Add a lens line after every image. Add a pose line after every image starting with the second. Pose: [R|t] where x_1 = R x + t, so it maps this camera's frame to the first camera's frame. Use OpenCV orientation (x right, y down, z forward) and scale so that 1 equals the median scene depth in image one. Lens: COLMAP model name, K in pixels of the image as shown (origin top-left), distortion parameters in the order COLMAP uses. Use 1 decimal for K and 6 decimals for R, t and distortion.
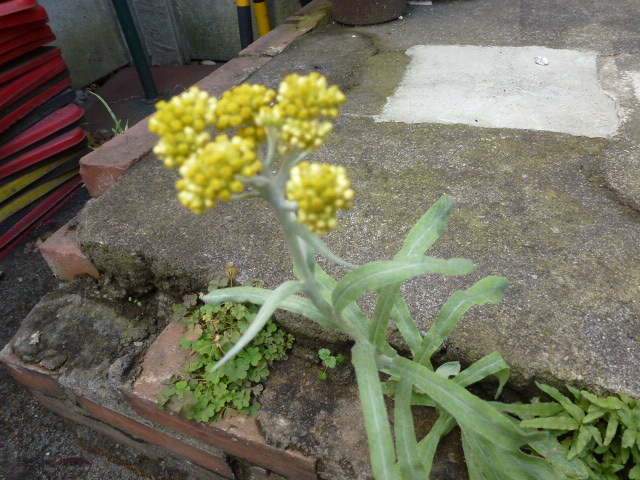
lens RADIAL K [[451.4, 0, 320.0], [0, 451.4, 240.0], [0, 0, 1]] dist [-0.060397, 0.017043]
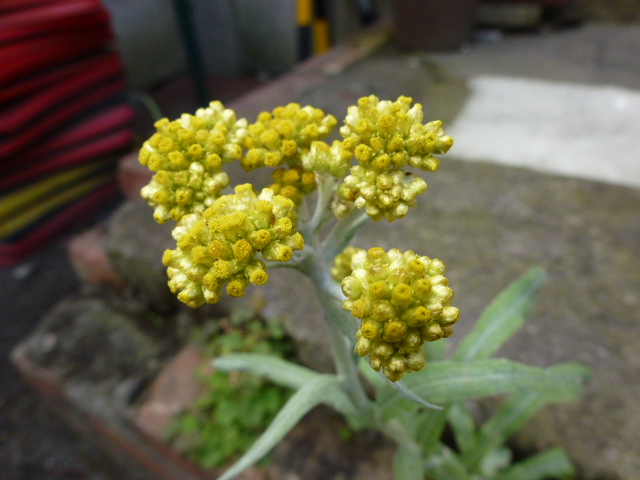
lens RADIAL K [[451.4, 0, 320.0], [0, 451.4, 240.0], [0, 0, 1]] dist [-0.060397, 0.017043]
pose [[0.990783, 0.109461, -0.079797, -0.054821], [-0.112896, 0.992806, -0.039882, -0.131970], [0.074857, 0.048523, 0.996013, 0.368183]]
